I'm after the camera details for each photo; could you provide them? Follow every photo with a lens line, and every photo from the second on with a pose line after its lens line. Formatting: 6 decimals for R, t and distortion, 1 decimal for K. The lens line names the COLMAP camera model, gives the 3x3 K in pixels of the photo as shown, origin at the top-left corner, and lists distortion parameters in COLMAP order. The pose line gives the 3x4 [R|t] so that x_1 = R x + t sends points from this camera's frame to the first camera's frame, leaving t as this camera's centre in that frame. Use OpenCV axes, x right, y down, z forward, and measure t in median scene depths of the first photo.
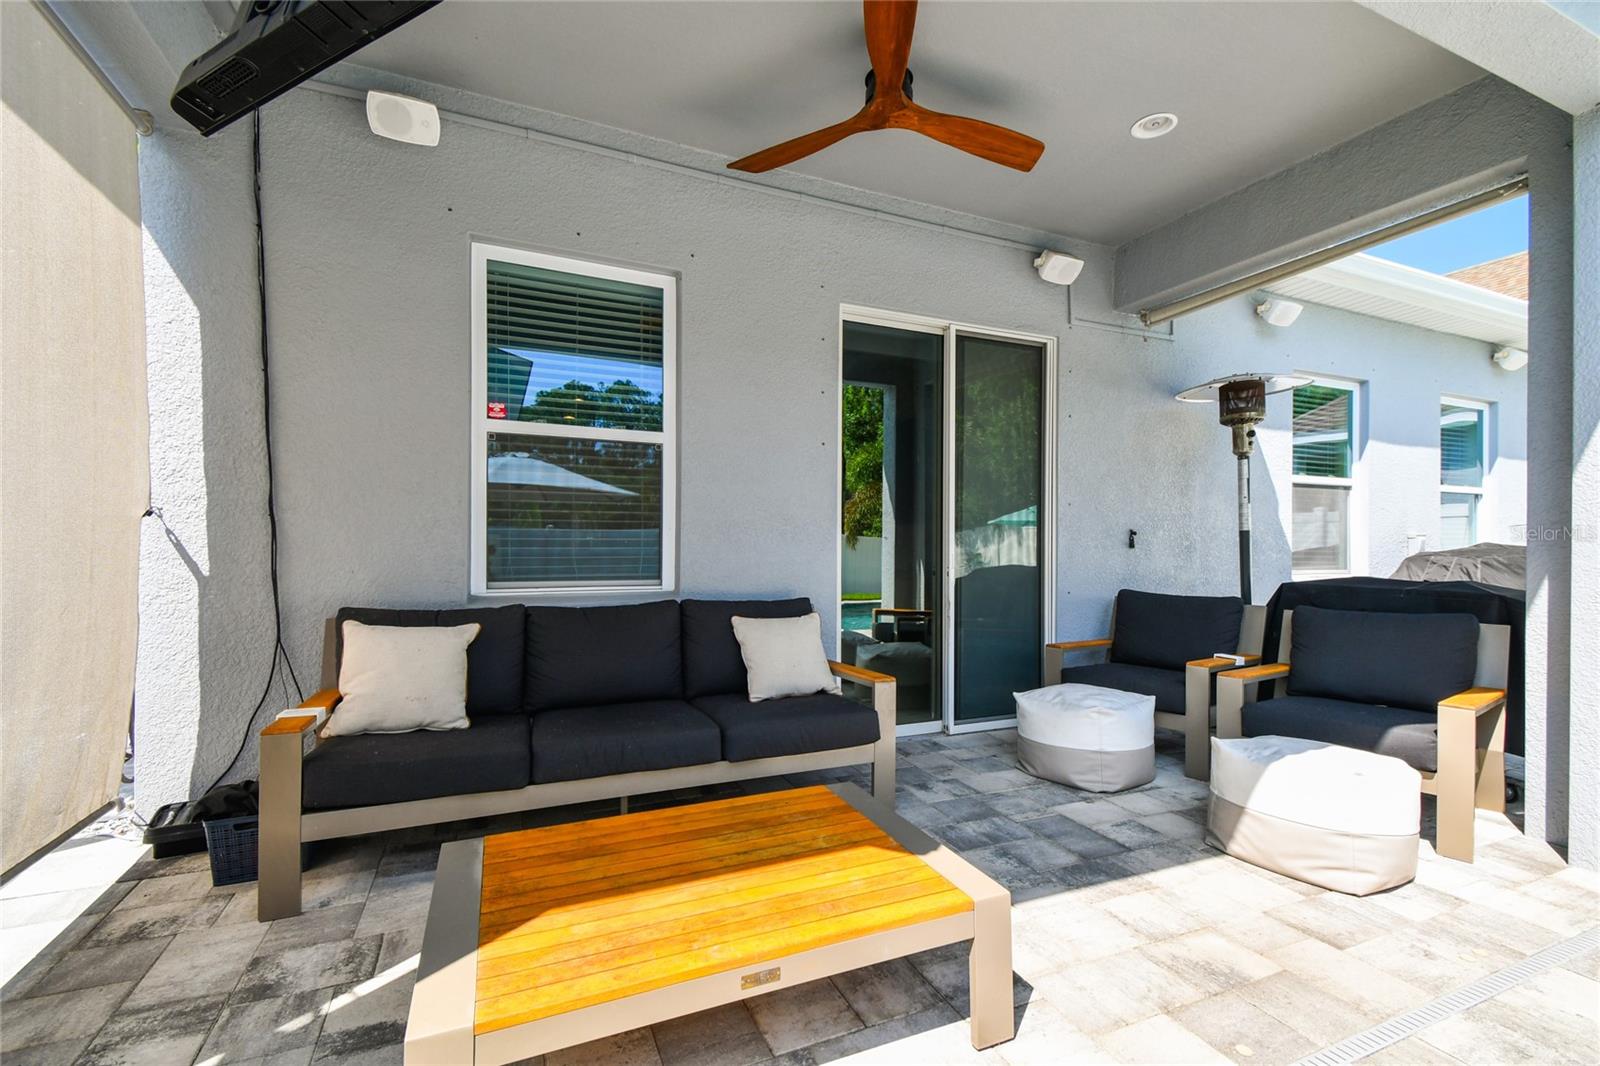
lens RADIAL K [[696.2, 0, 805.9], [0, 696.2, 541.2], [0, 0, 1]] dist [0.035243, -0.011819]
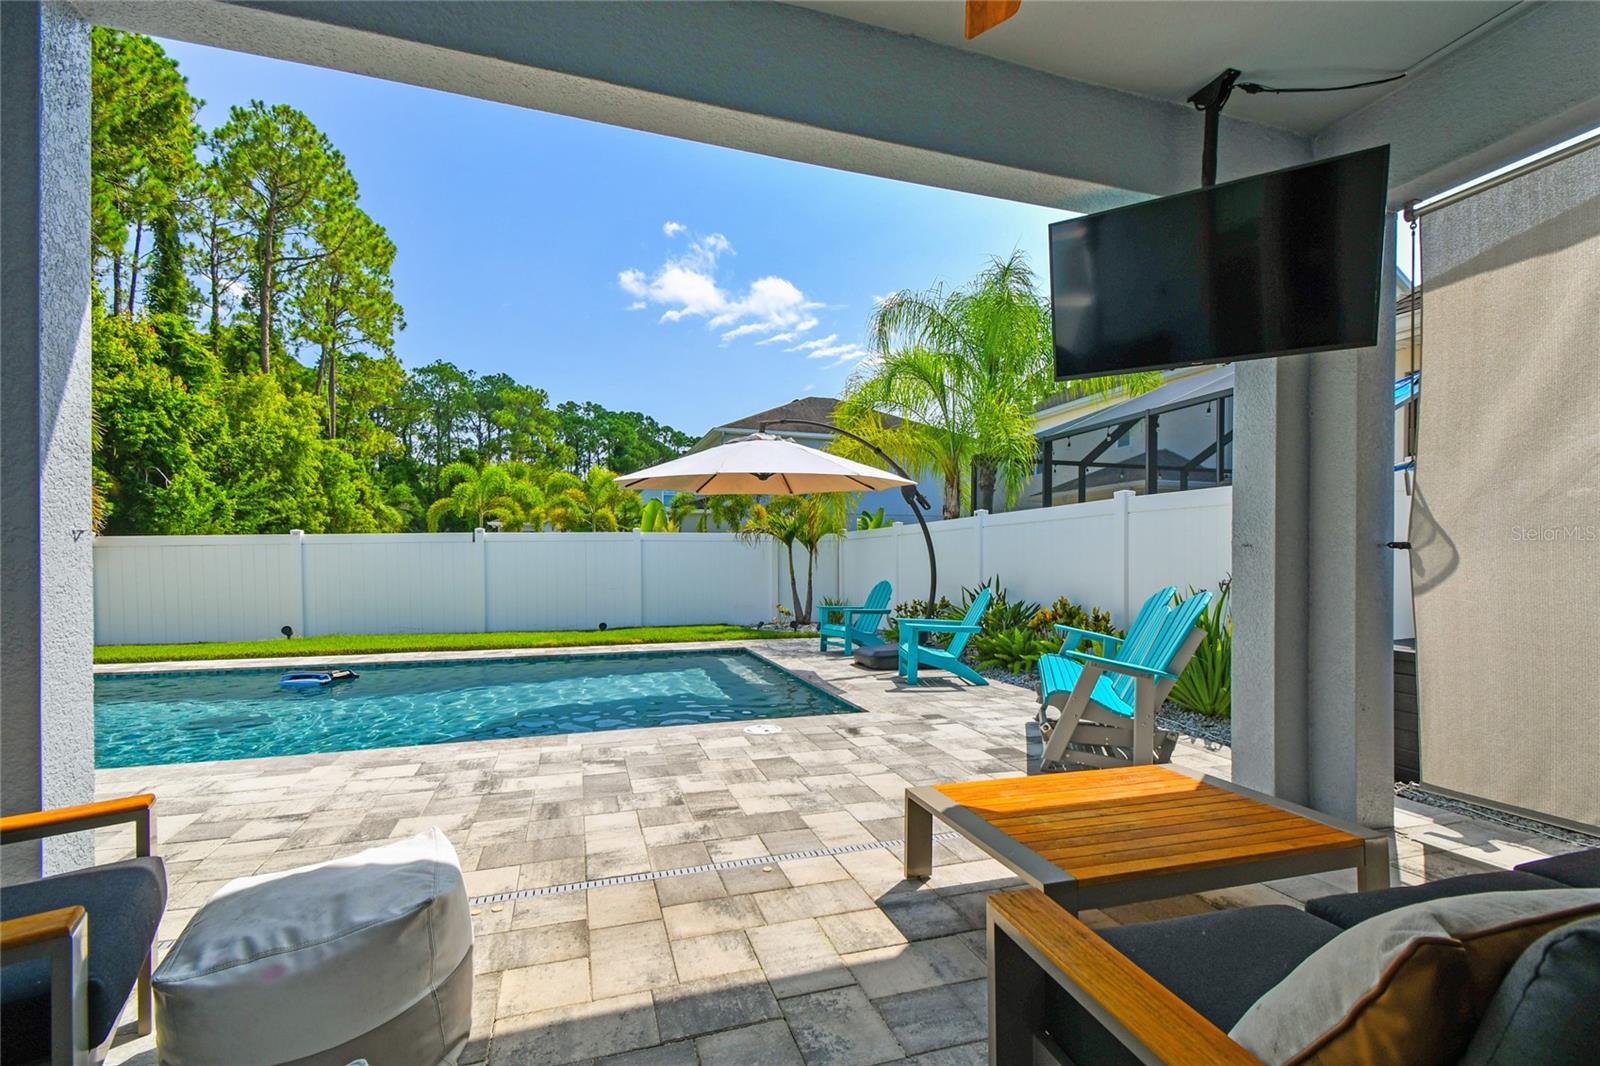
lens RADIAL K [[696.2, 0, 805.9], [0, 696.2, 541.2], [0, 0, 1]] dist [0.035243, -0.011819]
pose [[-0.992701, -0.008584, 0.120294, 0.277631], [-0.011992, 0.999546, -0.027637, -0.011957], [-0.120002, -0.028877, -0.992354, 2.198676]]
